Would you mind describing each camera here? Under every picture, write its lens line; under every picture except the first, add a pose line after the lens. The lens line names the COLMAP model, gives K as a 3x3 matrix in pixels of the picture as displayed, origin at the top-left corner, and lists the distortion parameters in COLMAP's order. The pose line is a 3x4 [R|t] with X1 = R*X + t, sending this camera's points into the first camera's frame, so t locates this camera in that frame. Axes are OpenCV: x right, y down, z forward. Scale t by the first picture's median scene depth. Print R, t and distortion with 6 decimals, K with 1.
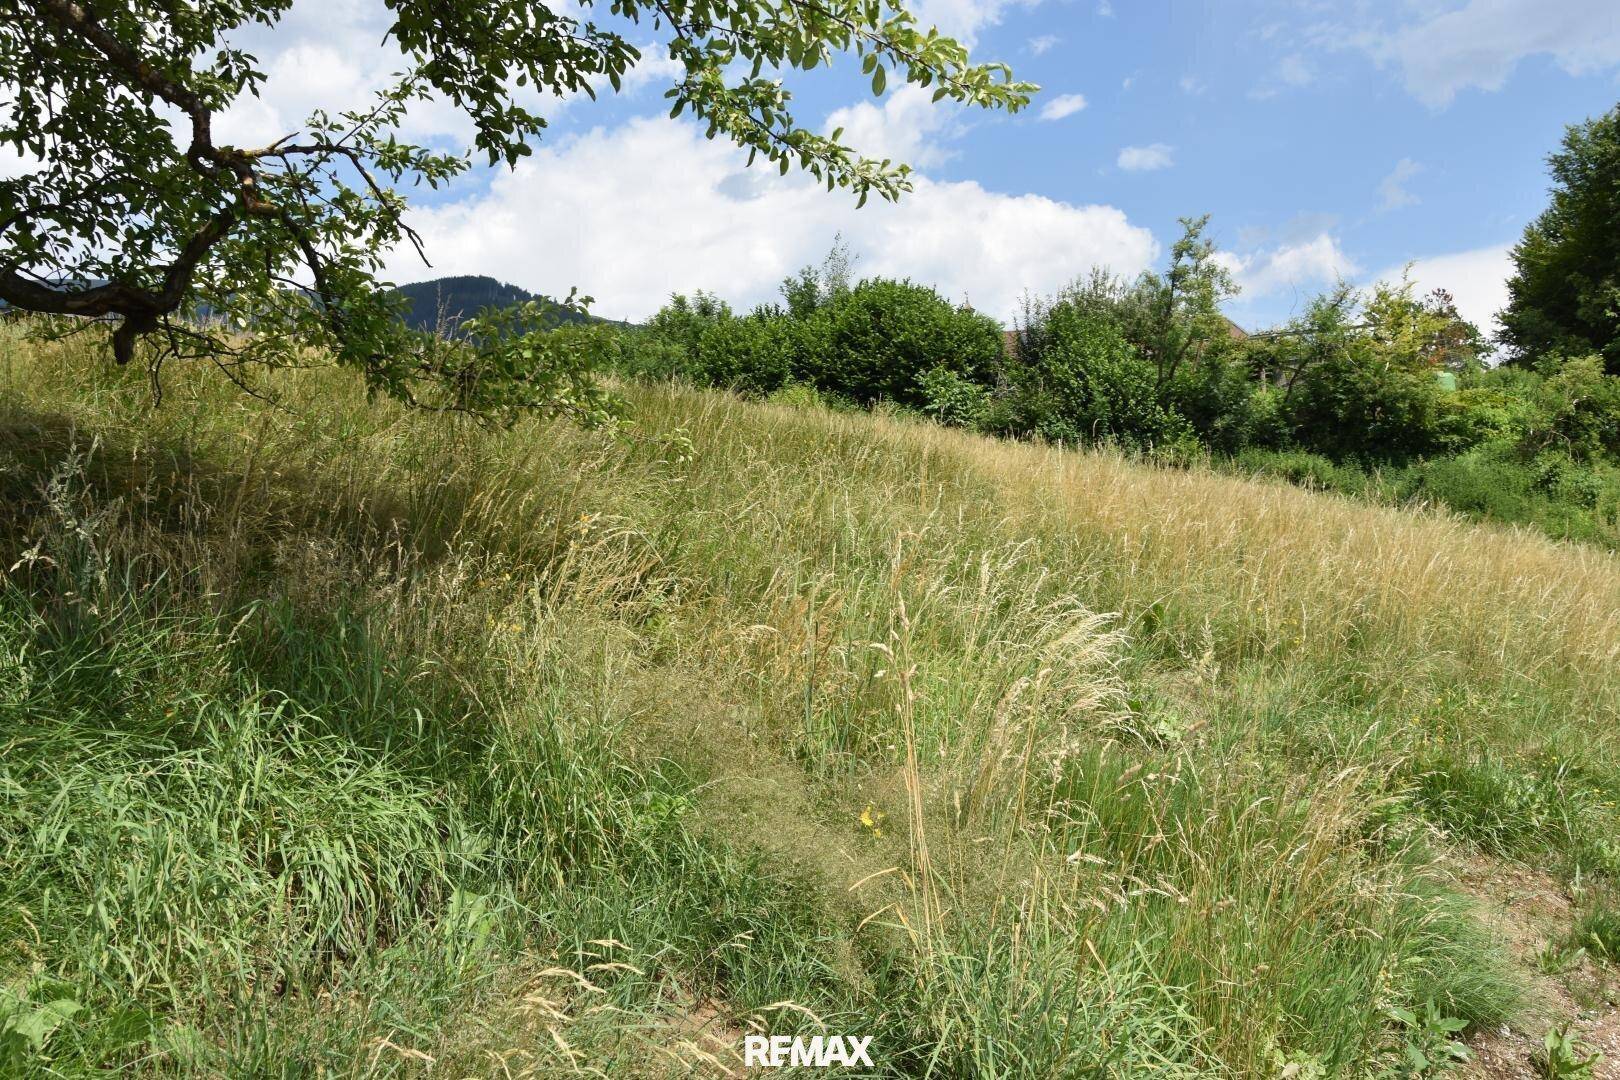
lens RADIAL K [[1255.9, 0, 804.7], [0, 1255.9, 548.7], [0, 0, 1]] dist [-0.166527, 0.119805]
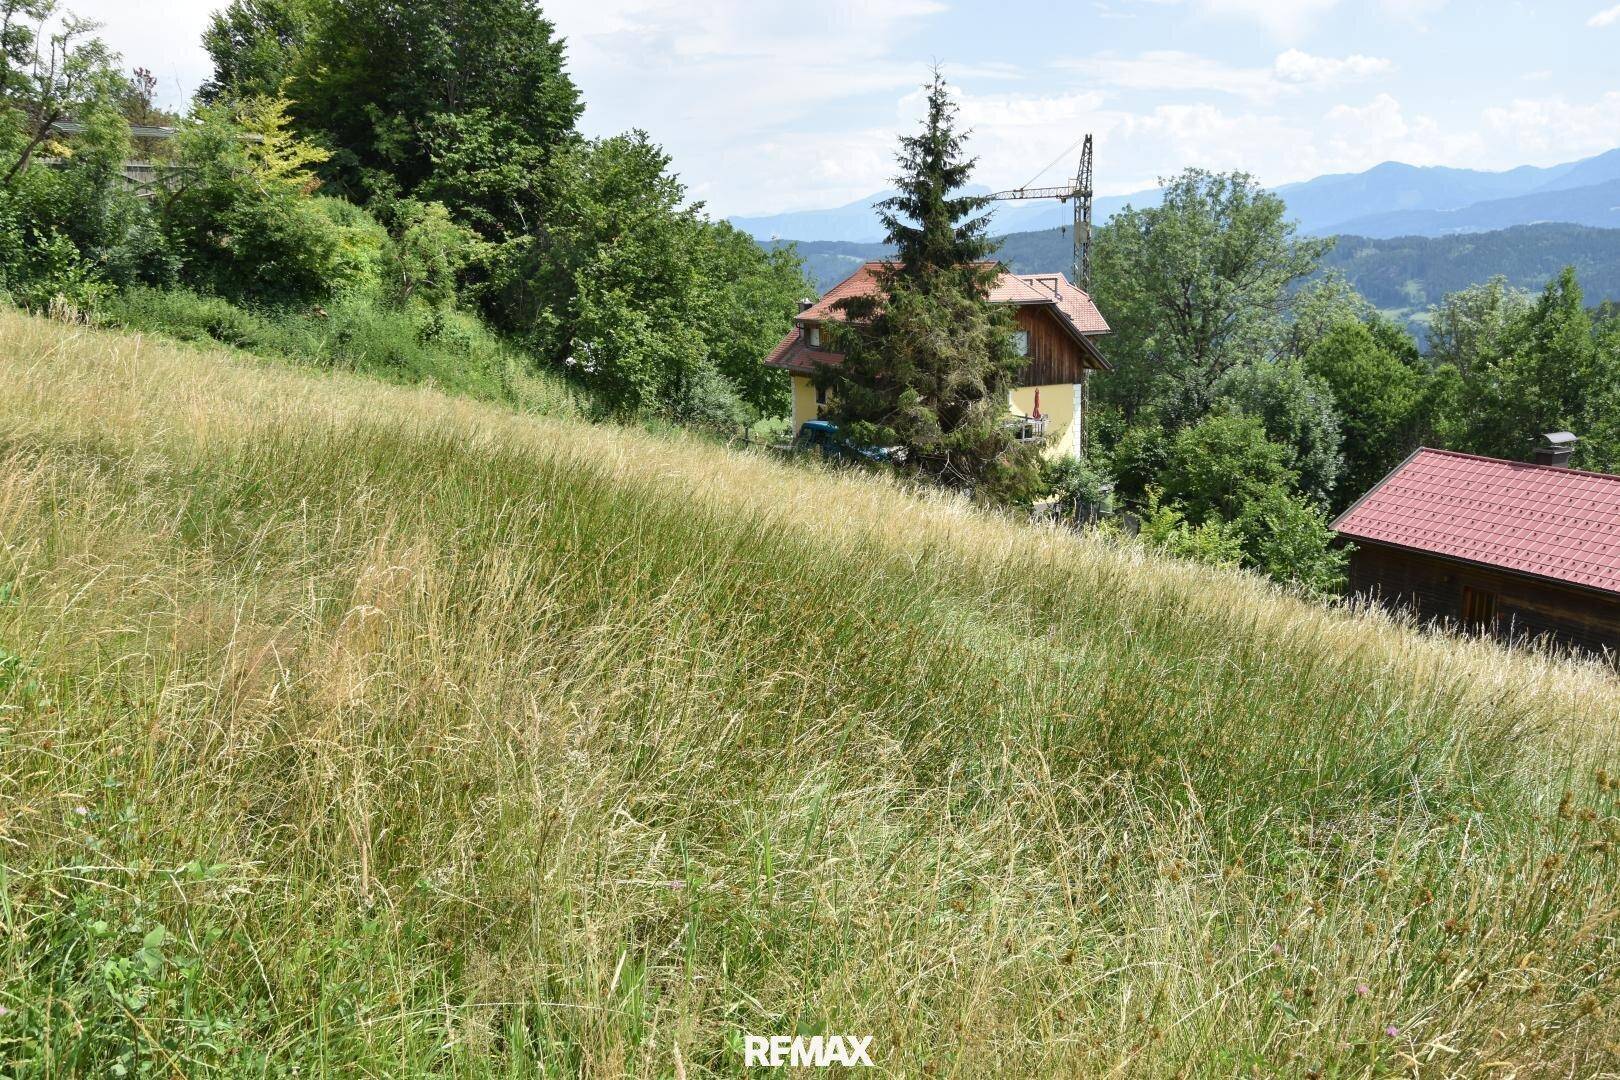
lens RADIAL K [[1255.9, 0, 804.7], [0, 1255.9, 548.7], [0, 0, 1]] dist [-0.166527, 0.119805]
pose [[0.370576, -0.159461, 0.915011, -0.288200], [-0.038613, 0.981655, 0.186713, -0.097944], [-0.927999, -0.104523, 0.357621, 0.371700]]
